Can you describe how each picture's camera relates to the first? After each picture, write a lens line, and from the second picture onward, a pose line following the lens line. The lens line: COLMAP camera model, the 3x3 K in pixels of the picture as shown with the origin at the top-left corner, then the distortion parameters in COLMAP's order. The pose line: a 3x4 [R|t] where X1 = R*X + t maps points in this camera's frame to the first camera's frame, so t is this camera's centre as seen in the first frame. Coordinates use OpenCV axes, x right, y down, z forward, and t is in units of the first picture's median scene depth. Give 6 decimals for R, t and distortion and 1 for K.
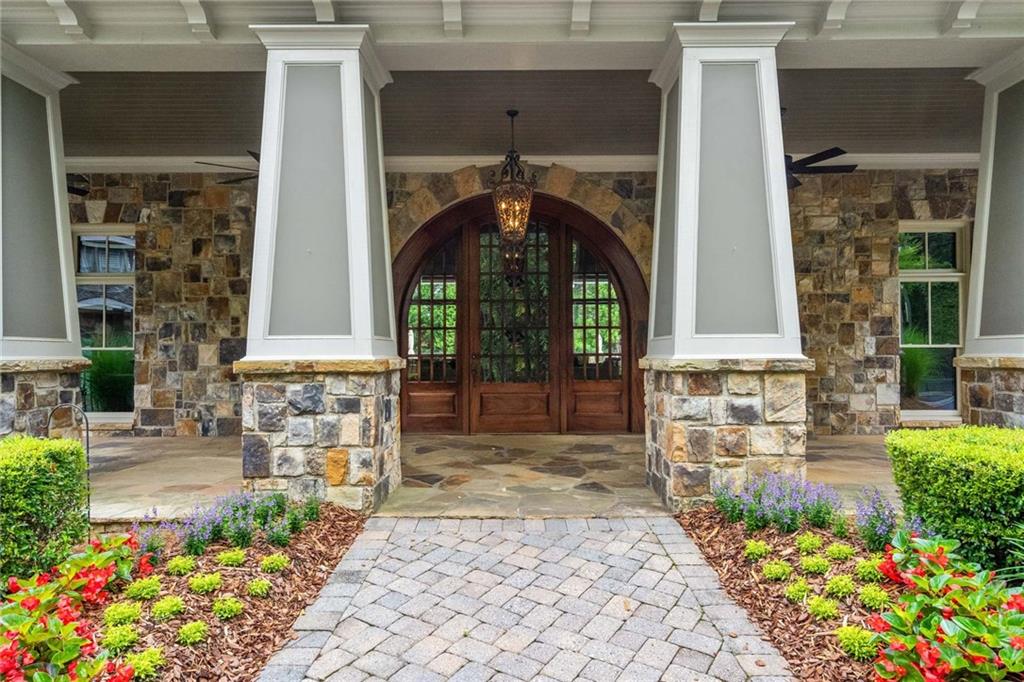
lens RADIAL K [[600.0, 0, 512.2], [0, 600.0, 341.0], [0, 0, 1]] dist [0.007550, 0.002758]
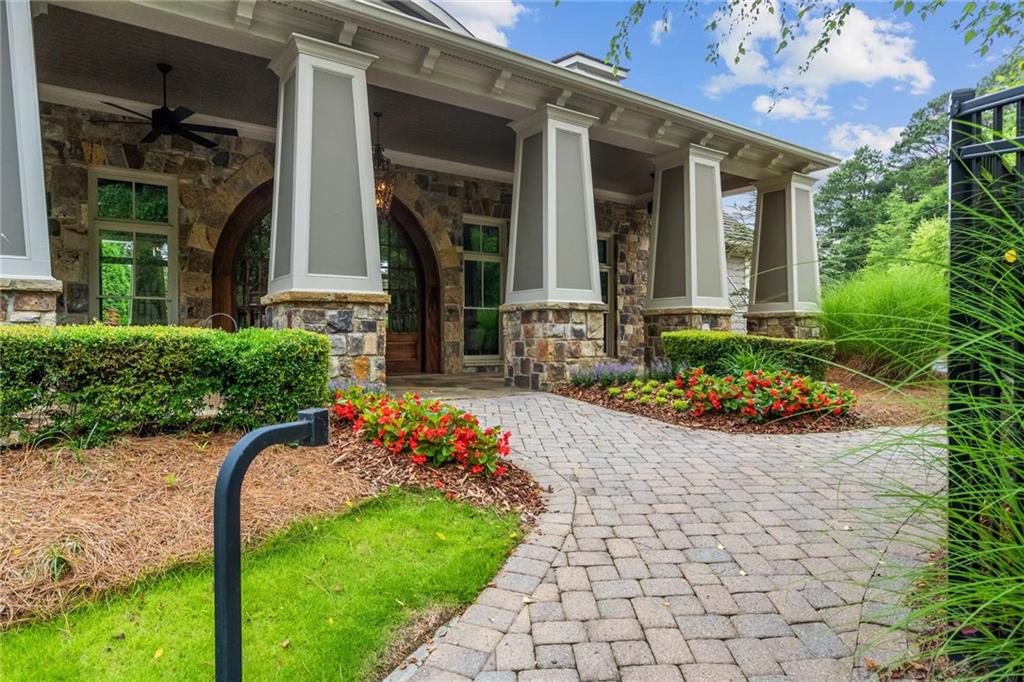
lens RADIAL K [[641.6, 0, 511.5], [0, 641.6, 339.1], [0, 0, 1]] dist [-0.000064, 0.001131]
pose [[0.804334, 0.002047, 0.594174, -0.899209], [-0.012570, 0.999829, 0.013572, 0.112761], [-0.594044, -0.018385, 0.804222, -0.410181]]
